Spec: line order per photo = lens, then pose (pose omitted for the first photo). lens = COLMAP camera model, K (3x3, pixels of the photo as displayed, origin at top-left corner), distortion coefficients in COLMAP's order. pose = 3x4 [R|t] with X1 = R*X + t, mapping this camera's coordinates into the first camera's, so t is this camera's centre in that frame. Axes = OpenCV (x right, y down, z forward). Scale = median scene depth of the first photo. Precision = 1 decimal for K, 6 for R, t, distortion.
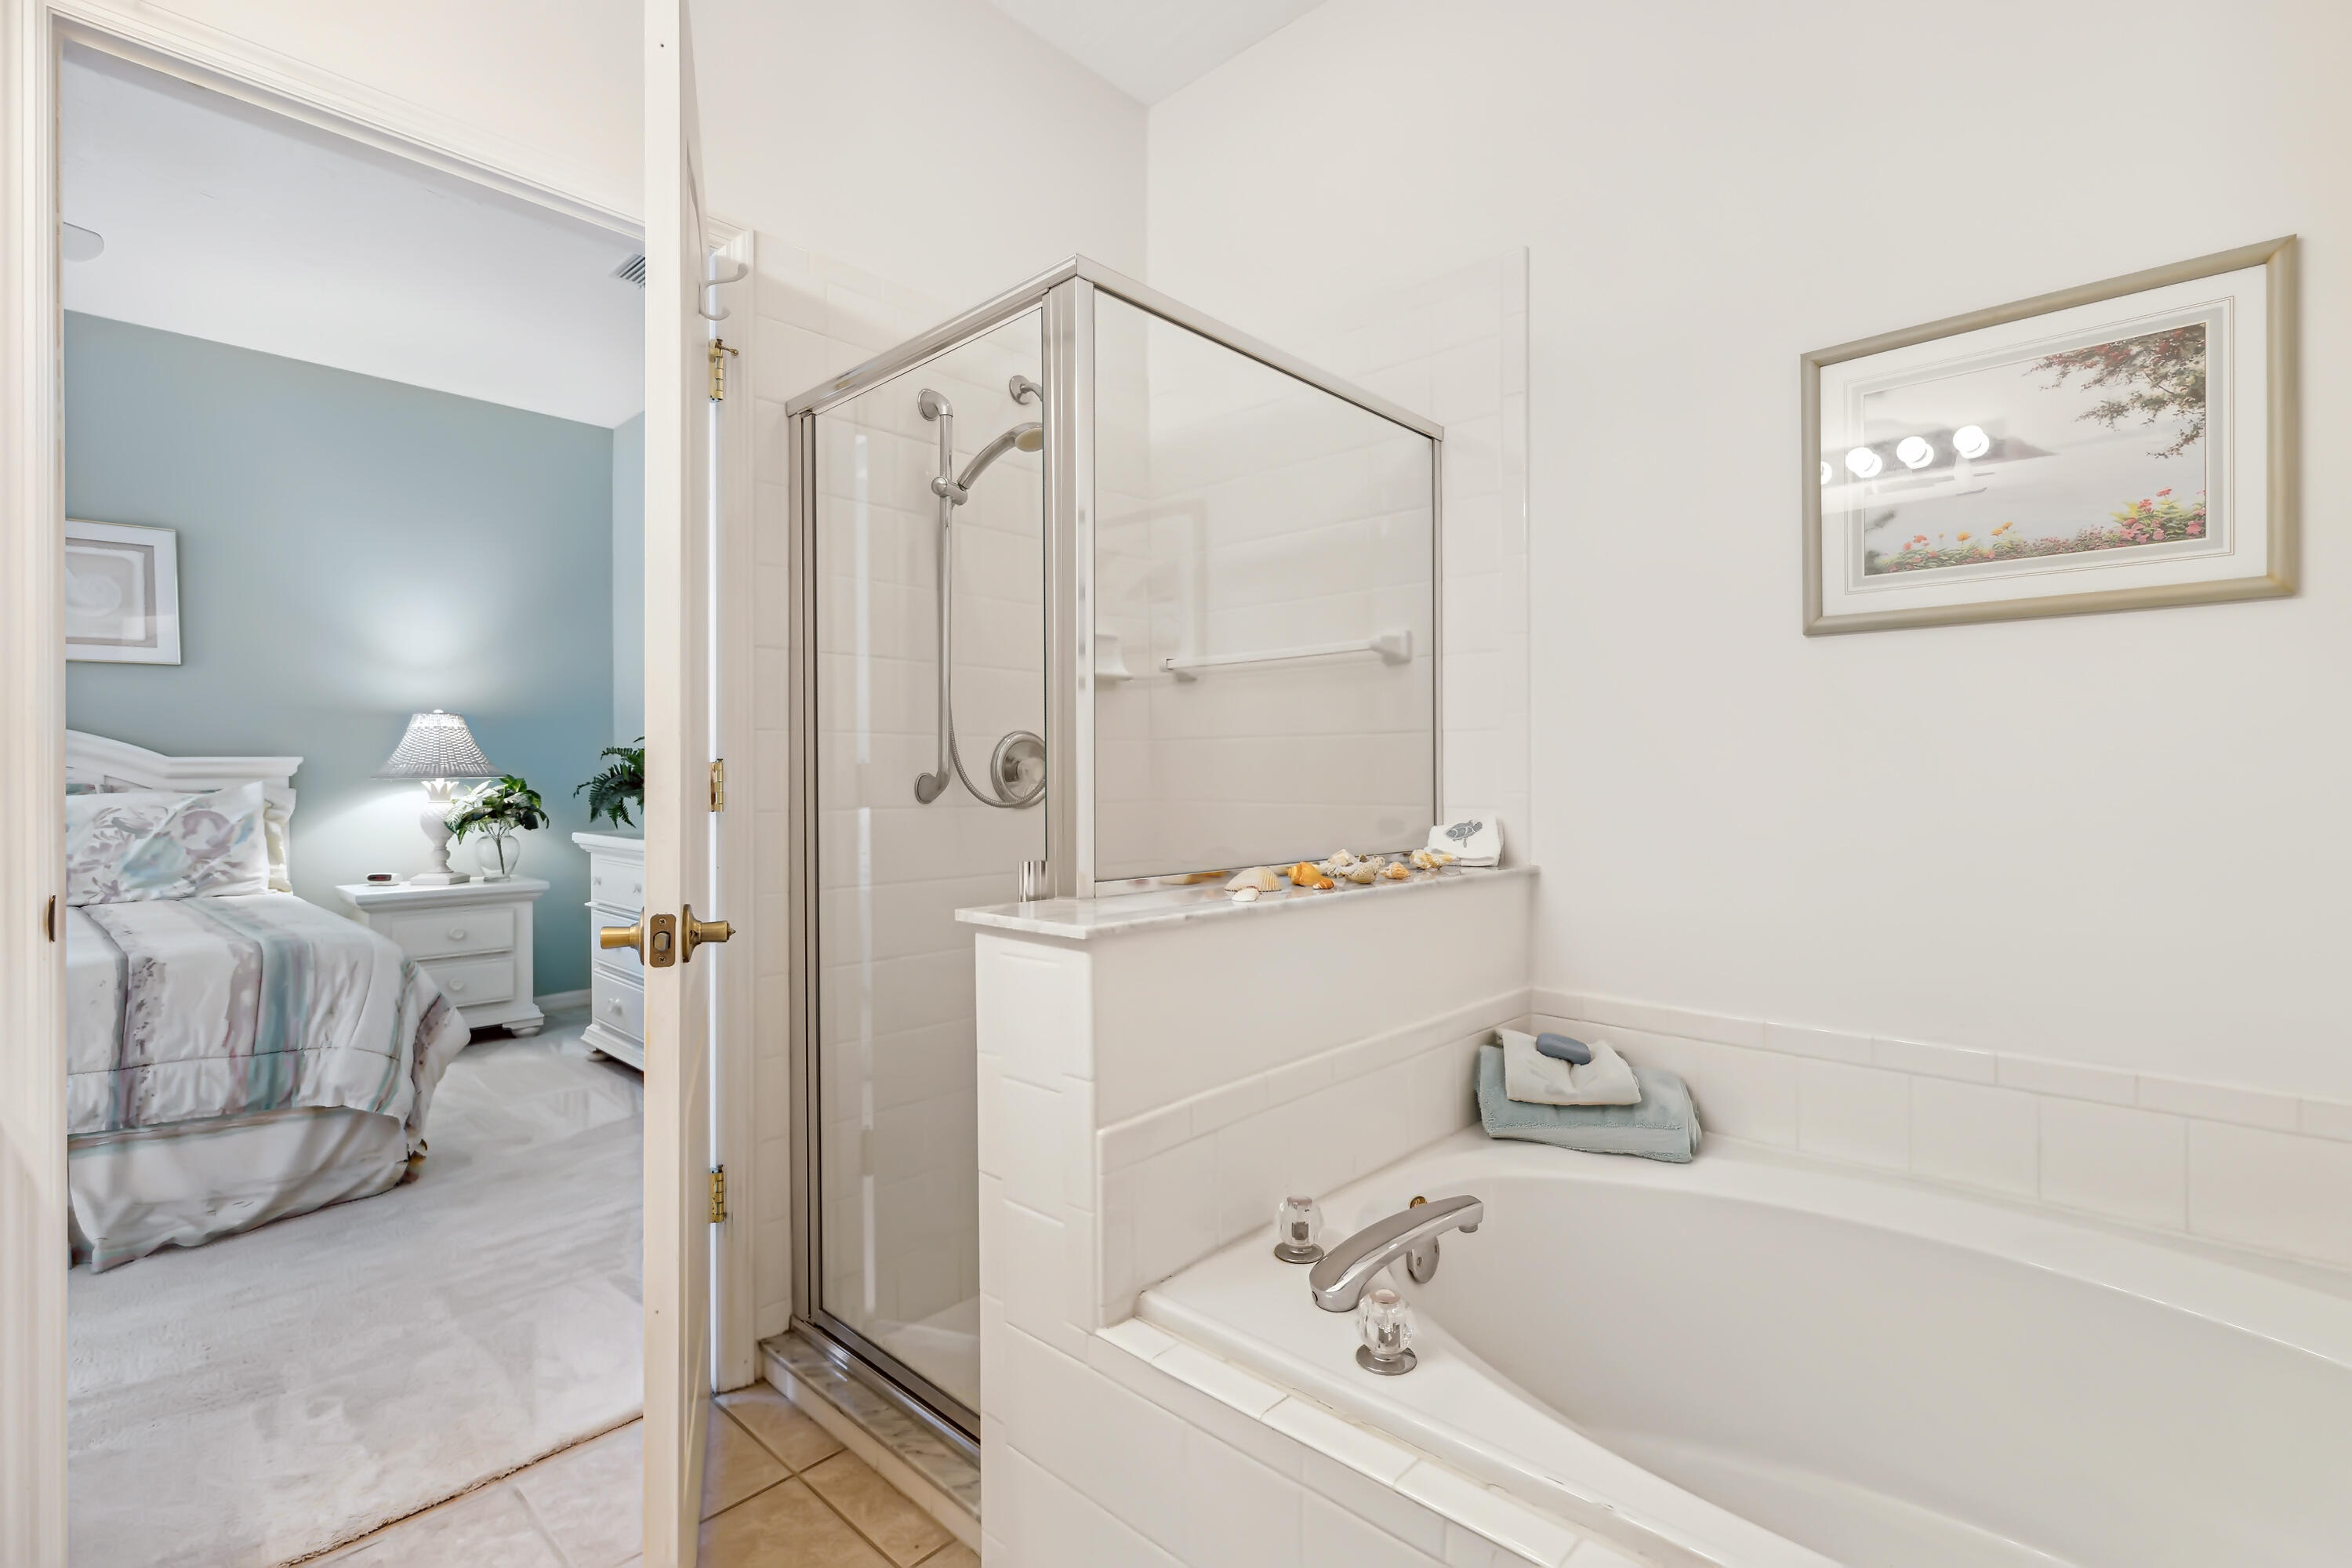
lens RADIAL K [[1073.8, 0, 1180.3], [0, 1073.8, 782.8], [0, 0, 1]] dist [0.006101, 0.000365]
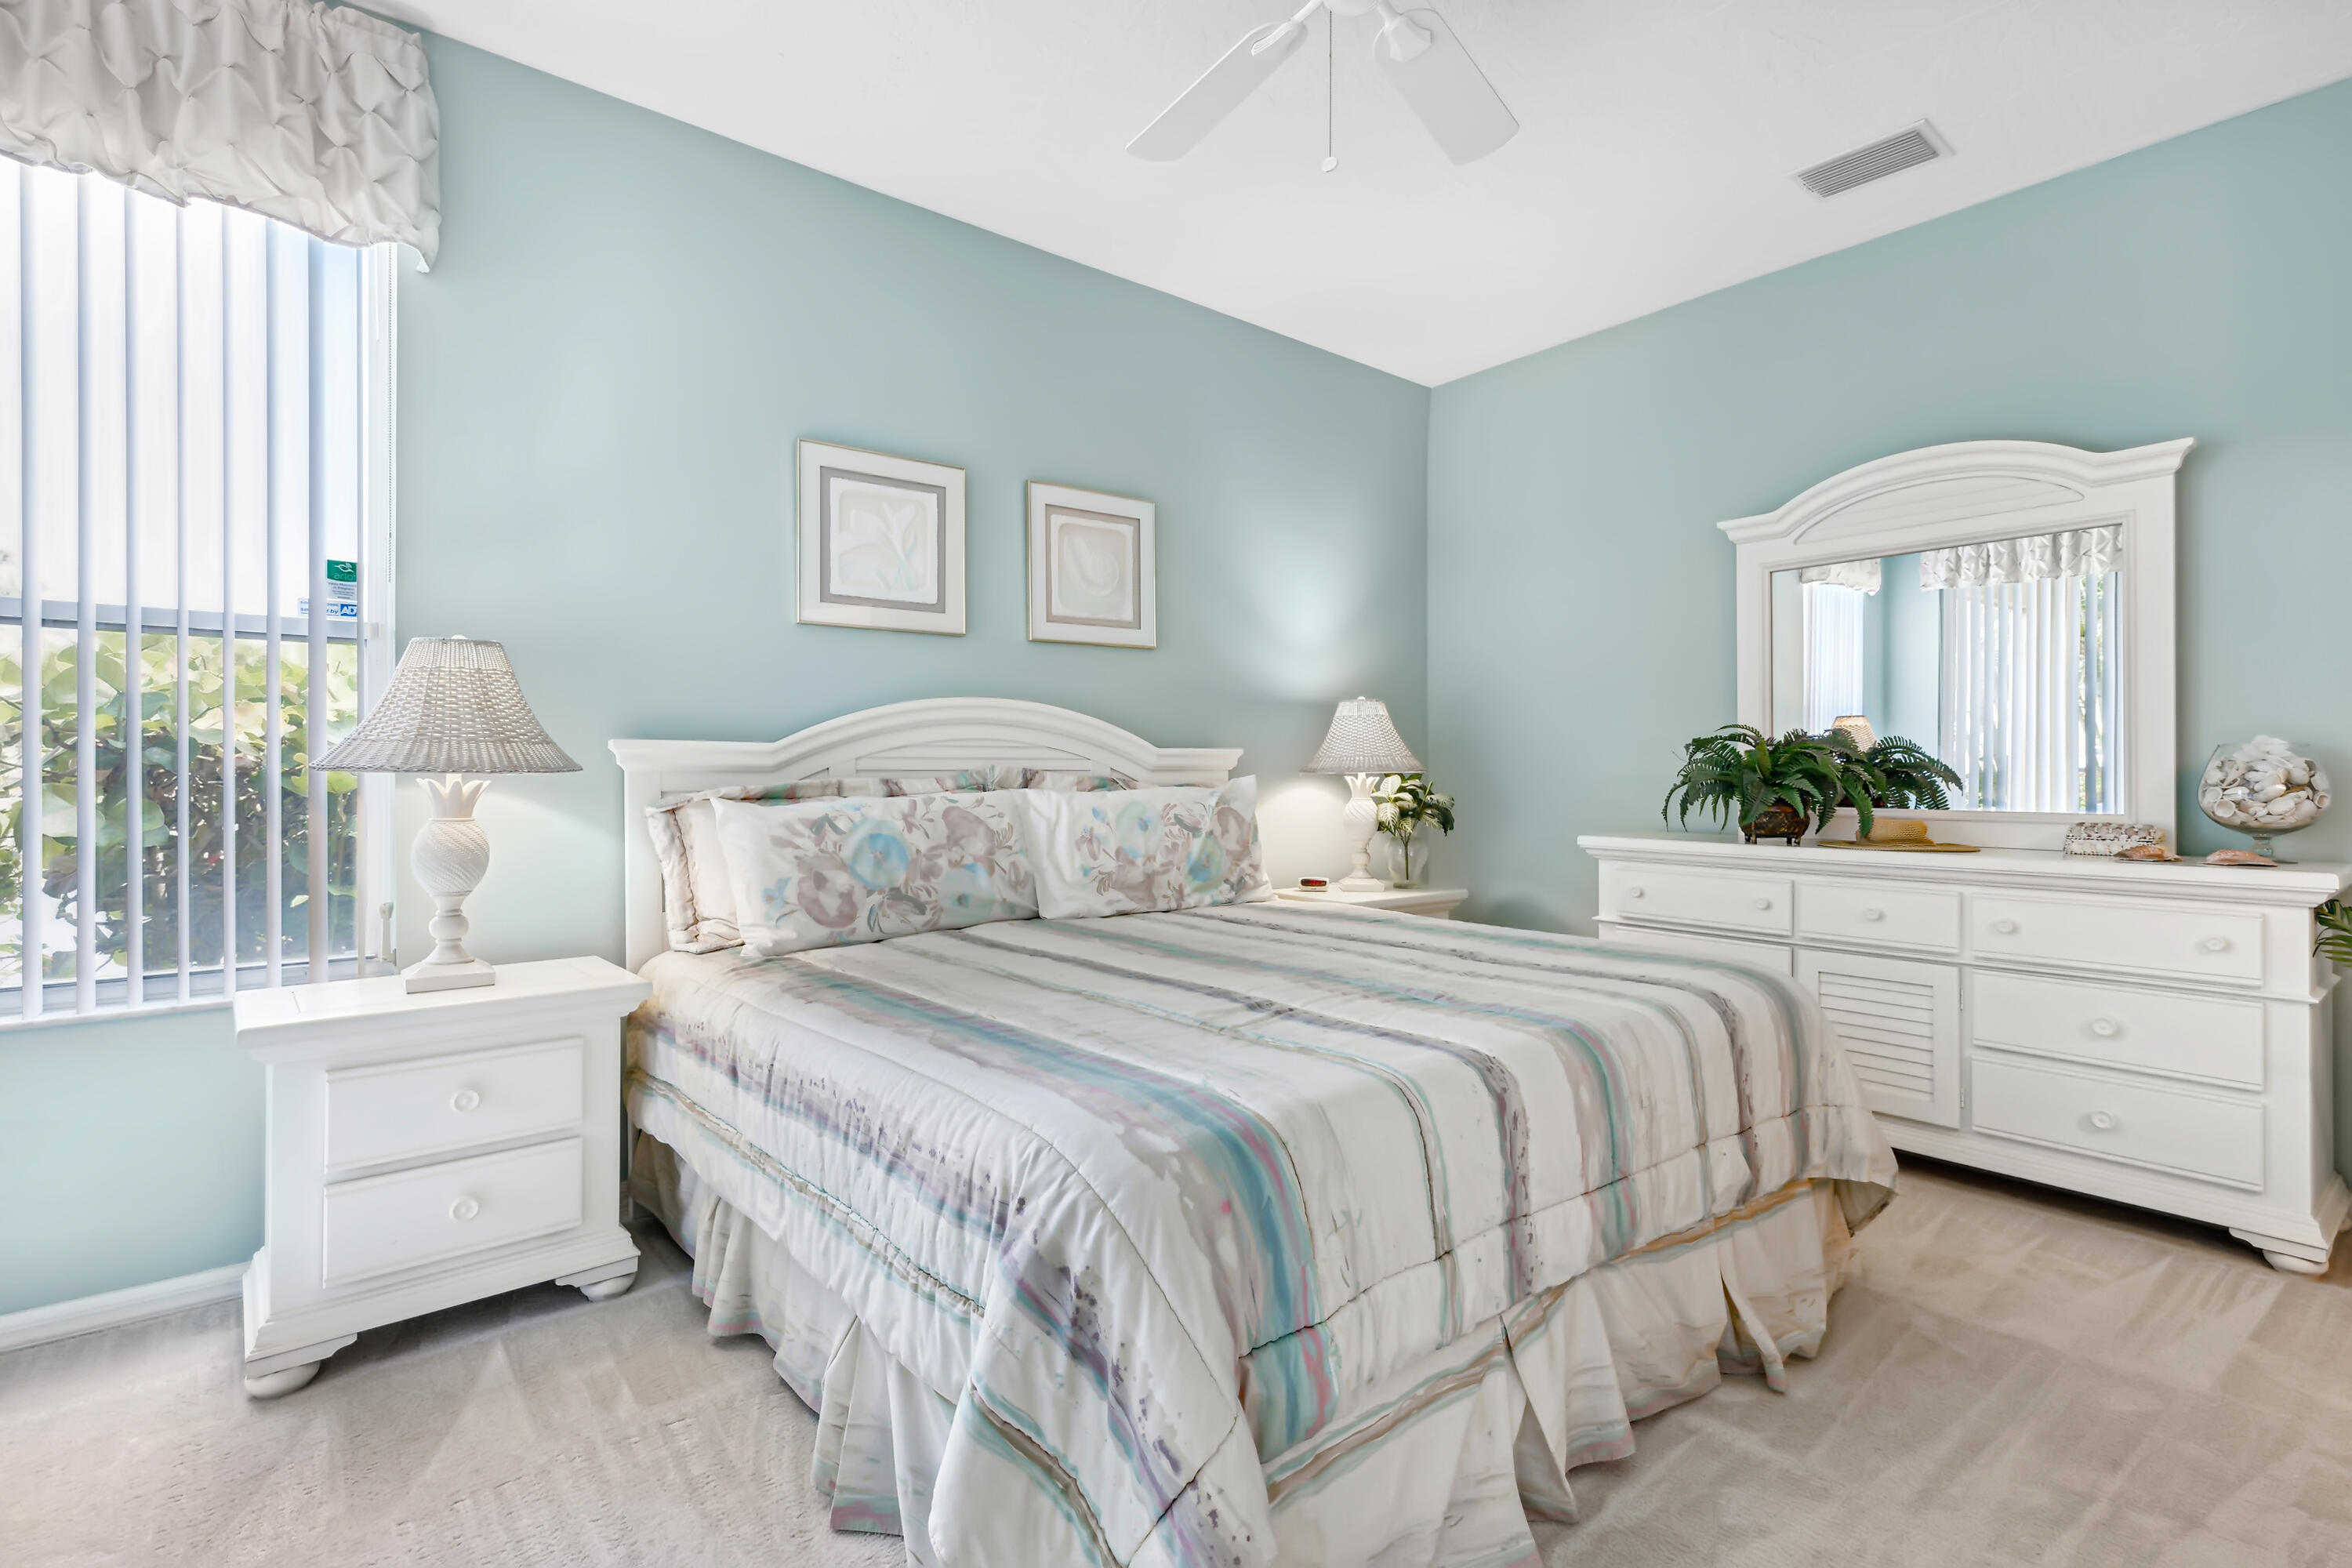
lens RADIAL K [[1073.8, 0, 1169.1], [0, 1073.8, 780.7], [0, 0, 1]] dist [0.006101, 0.000365]
pose [[0.991000, 0.005662, -0.133740, -0.842909], [-0.005763, 0.999983, -0.000373, 0.004151], [0.133736, 0.001141, 0.991016, 0.101250]]
